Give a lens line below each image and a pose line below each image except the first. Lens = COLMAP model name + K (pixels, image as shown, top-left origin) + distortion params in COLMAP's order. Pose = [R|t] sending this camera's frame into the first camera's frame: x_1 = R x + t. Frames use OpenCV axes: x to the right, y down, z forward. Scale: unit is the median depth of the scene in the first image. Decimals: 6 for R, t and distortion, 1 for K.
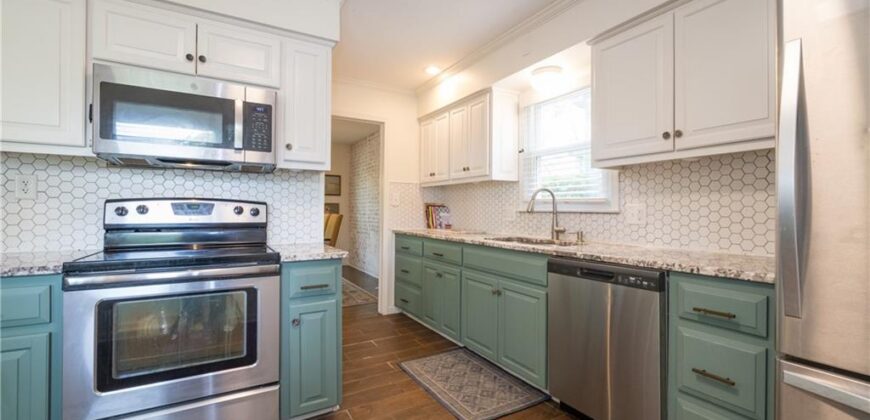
lens RADIAL K [[363.0, 0, 438.7], [0, 363.0, 210.7], [0, 0, 1]] dist [-0.000854, -0.000044]
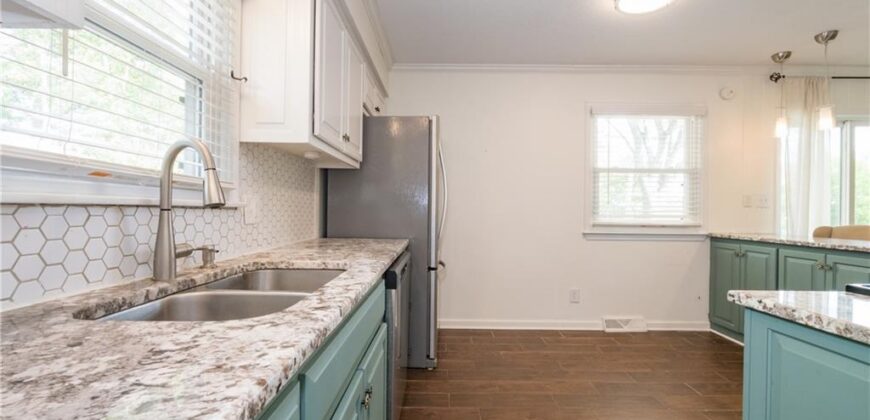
lens RADIAL K [[360.9, 0, 436.8], [0, 360.9, 211.3], [0, 0, 1]] dist [-0.009026, 0.000161]
pose [[-0.856711, -0.015334, 0.515570, -0.133695], [-0.014836, 0.999877, 0.005085, 0.003948], [-0.515584, -0.003293, -0.856833, 1.445147]]
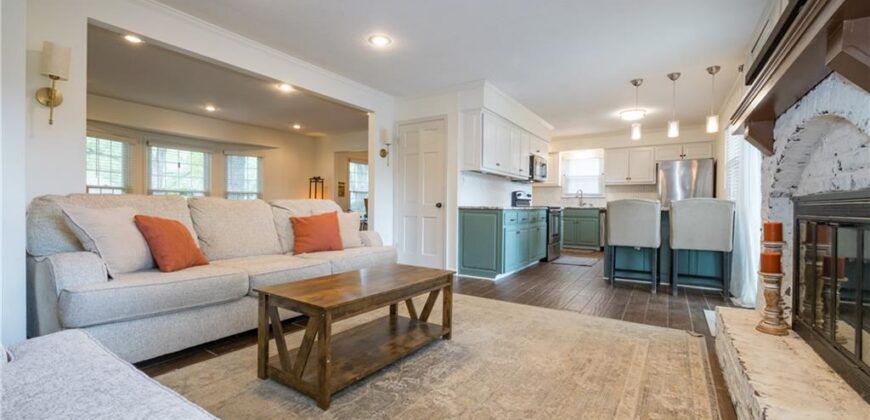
lens RADIAL K [[360.9, 0, 436.8], [0, 360.9, 211.3], [0, 0, 1]] dist [-0.009026, 0.000161]
pose [[0.893970, -0.006879, 0.448075, -2.568904], [-0.003585, 0.999740, 0.022499, 0.066427], [-0.448113, -0.021720, 0.893713, -1.389179]]
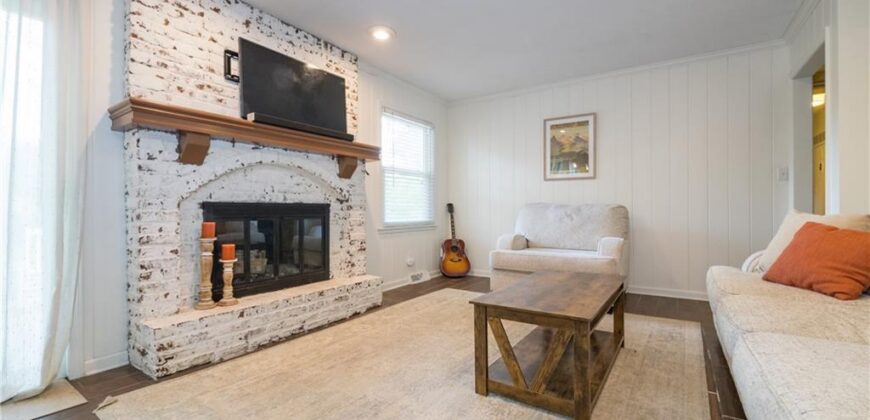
lens RADIAL K [[360.9, 0, 436.8], [0, 360.9, 211.3], [0, 0, 1]] dist [-0.009026, 0.000161]
pose [[-0.900199, -0.005079, -0.435448, -1.602340], [-0.002434, 0.999975, -0.006632, 0.082127], [0.435471, -0.004910, -0.900189, 0.262628]]
